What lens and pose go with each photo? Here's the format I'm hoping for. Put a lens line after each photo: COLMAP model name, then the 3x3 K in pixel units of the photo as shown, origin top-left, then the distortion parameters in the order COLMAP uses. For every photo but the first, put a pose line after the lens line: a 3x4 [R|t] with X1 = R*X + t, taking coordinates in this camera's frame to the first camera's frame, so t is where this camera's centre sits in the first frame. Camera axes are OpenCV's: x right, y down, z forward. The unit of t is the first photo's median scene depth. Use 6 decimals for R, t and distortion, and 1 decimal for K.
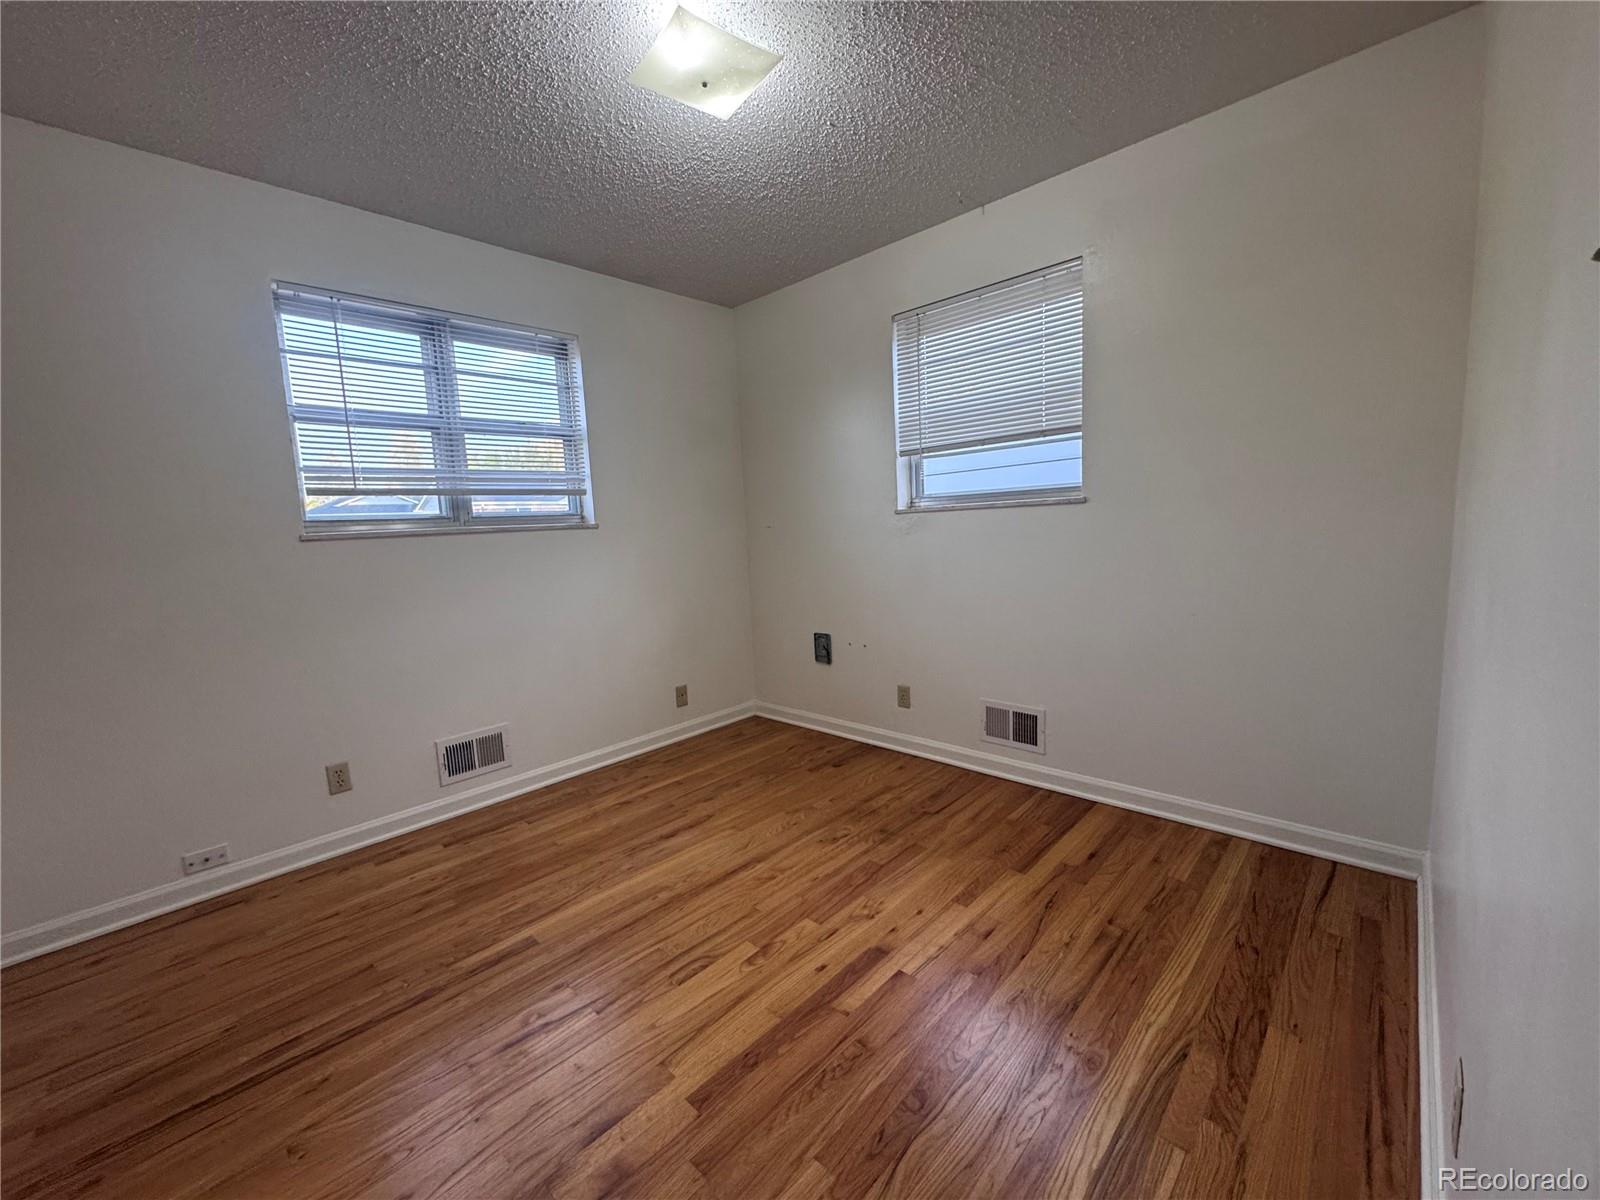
lens RADIAL K [[638.5, 0, 798.8], [0, 638.5, 599.3], [0, 0, 1]] dist [-0.001161, -0.000031]
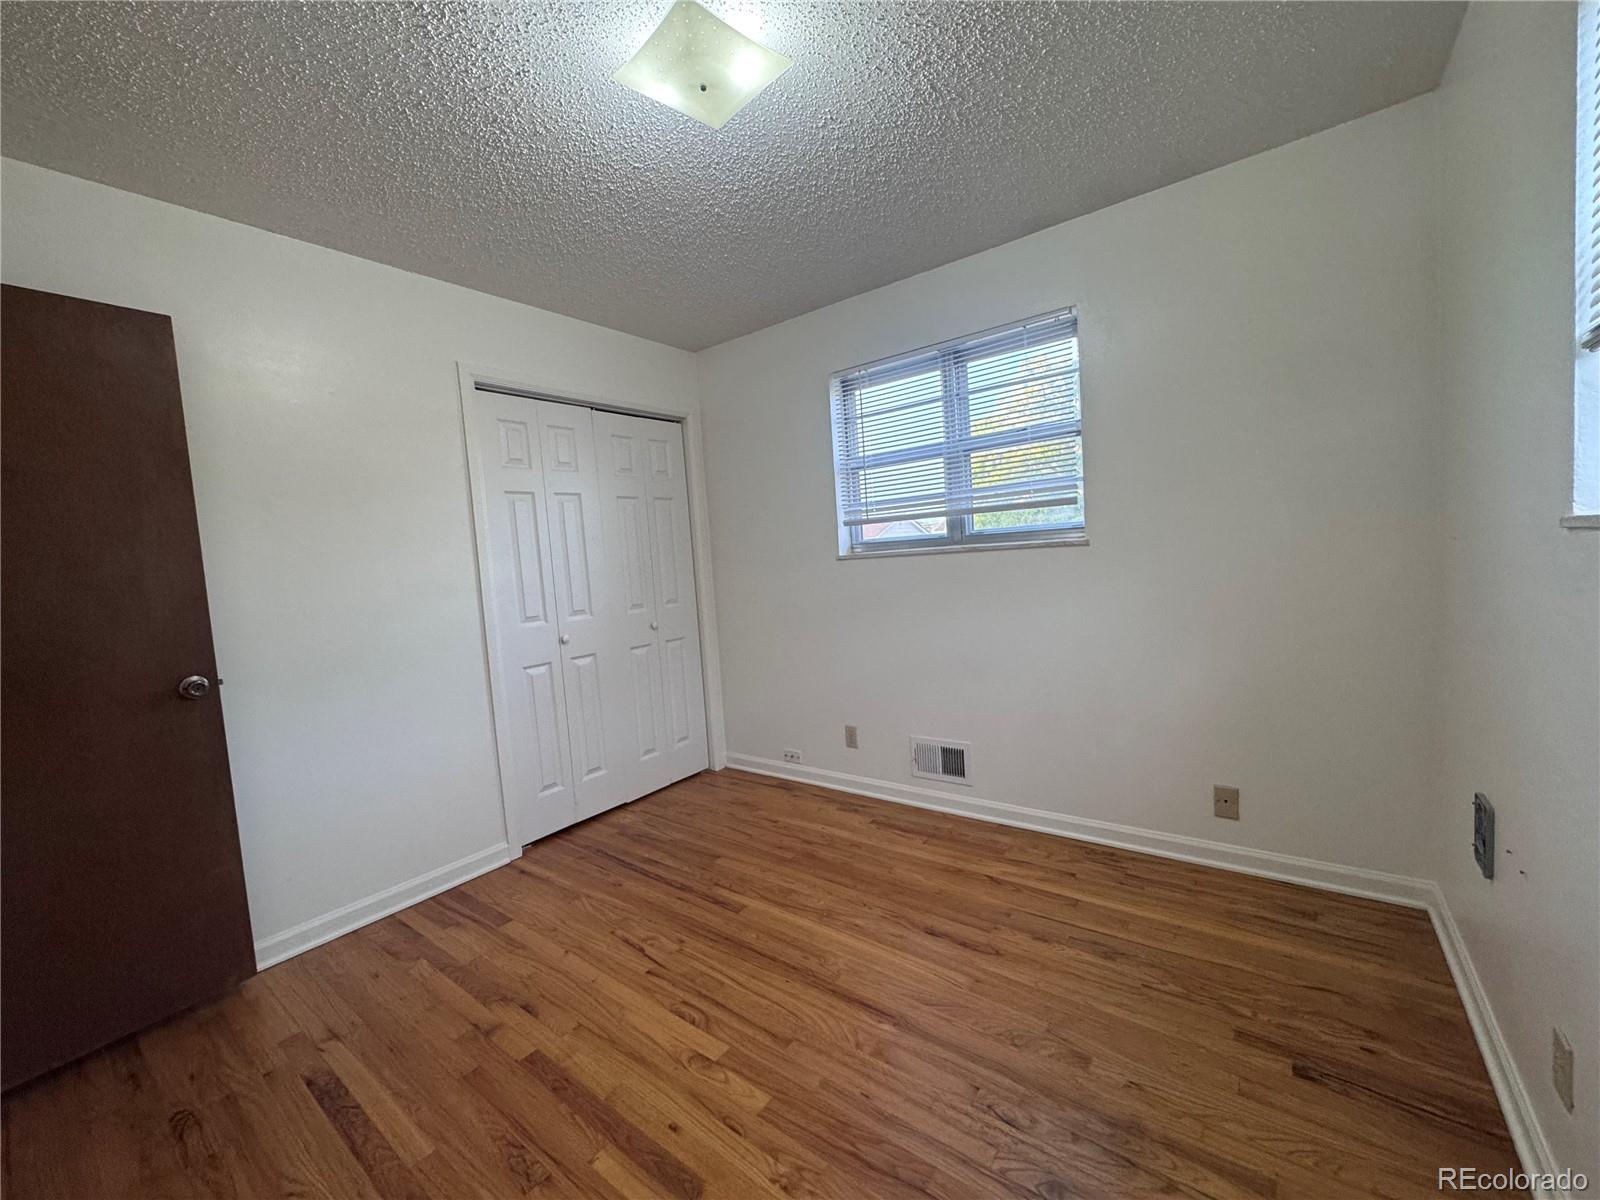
lens RADIAL K [[638.5, 0, 798.8], [0, 638.5, 599.3], [0, 0, 1]] dist [-0.001161, -0.000031]
pose [[0.108161, 0.110373, -0.987987, 0.560604], [-0.052627, 0.993060, 0.105178, -0.141085], [0.992739, 0.040618, 0.113219, 0.729389]]
